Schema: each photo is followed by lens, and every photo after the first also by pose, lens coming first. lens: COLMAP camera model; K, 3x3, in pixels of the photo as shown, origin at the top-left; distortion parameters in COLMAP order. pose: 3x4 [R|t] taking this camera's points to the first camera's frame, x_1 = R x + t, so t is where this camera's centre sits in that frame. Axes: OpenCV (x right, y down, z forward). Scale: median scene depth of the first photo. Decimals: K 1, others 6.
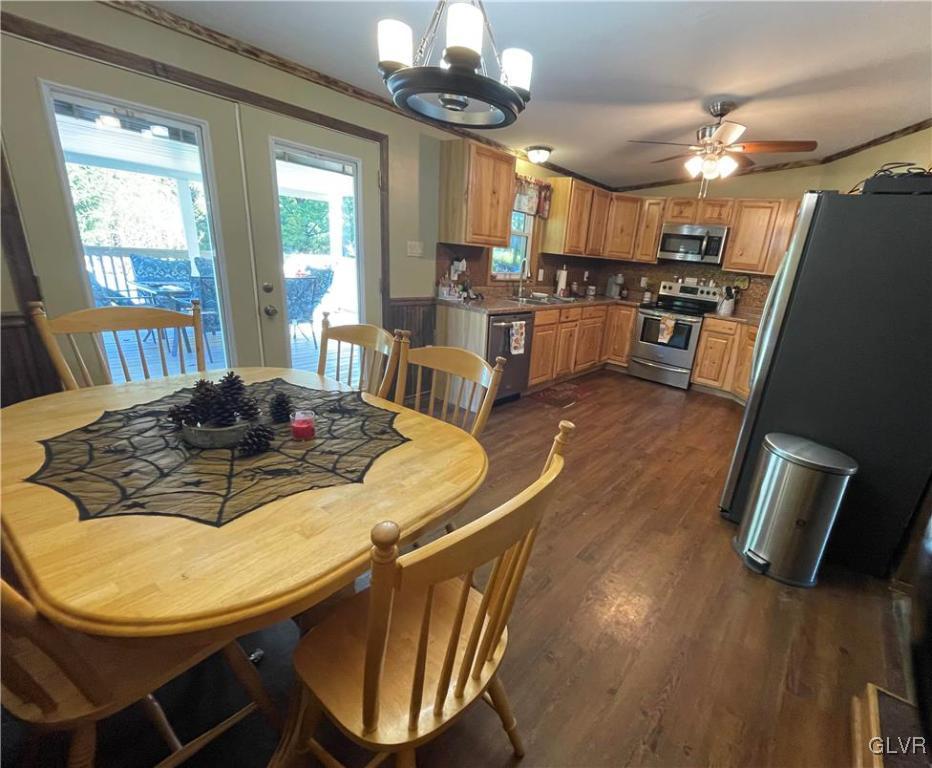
lens RADIAL K [[427.3, 0, 531.6], [0, 427.3, 389.2], [0, 0, 1]] dist [-0.000205, -0.000124]
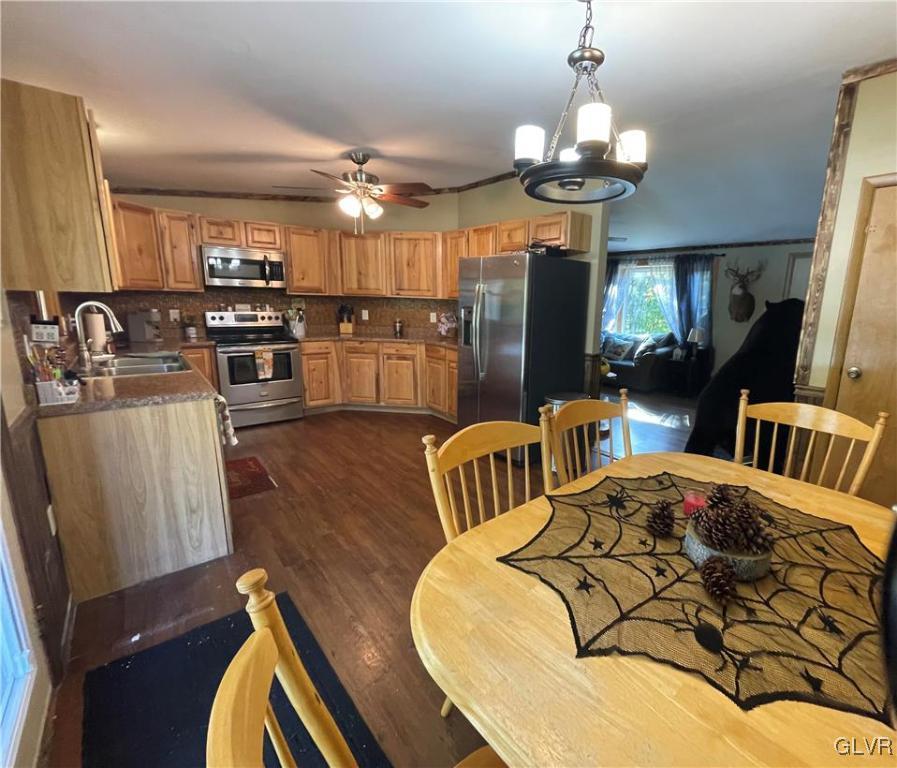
lens RADIAL K [[410.5, 0, 508.9], [0, 410.5, 380.9], [0, 0, 1]] dist [-0.003160, -0.000189]
pose [[0.216820, -0.277086, 0.936062, -0.395280], [0.290160, 0.933829, 0.209215, -0.139302], [-0.932092, 0.226245, 0.282872, 0.291414]]
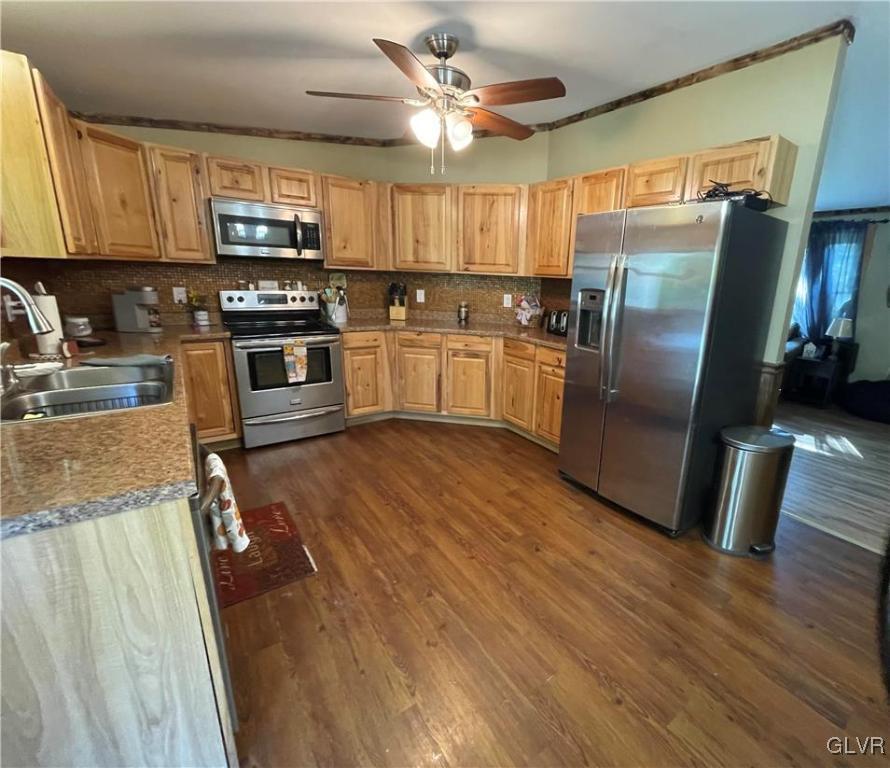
lens RADIAL K [[409.9, 0, 509.8], [0, 409.9, 381.5], [0, 0, 1]] dist [-0.003376, -0.000508]
pose [[0.277280, -0.321728, 0.905322, -0.184981], [0.281161, 0.928191, 0.243741, -0.176370], [-0.918730, 0.186957, 0.347826, 0.483180]]
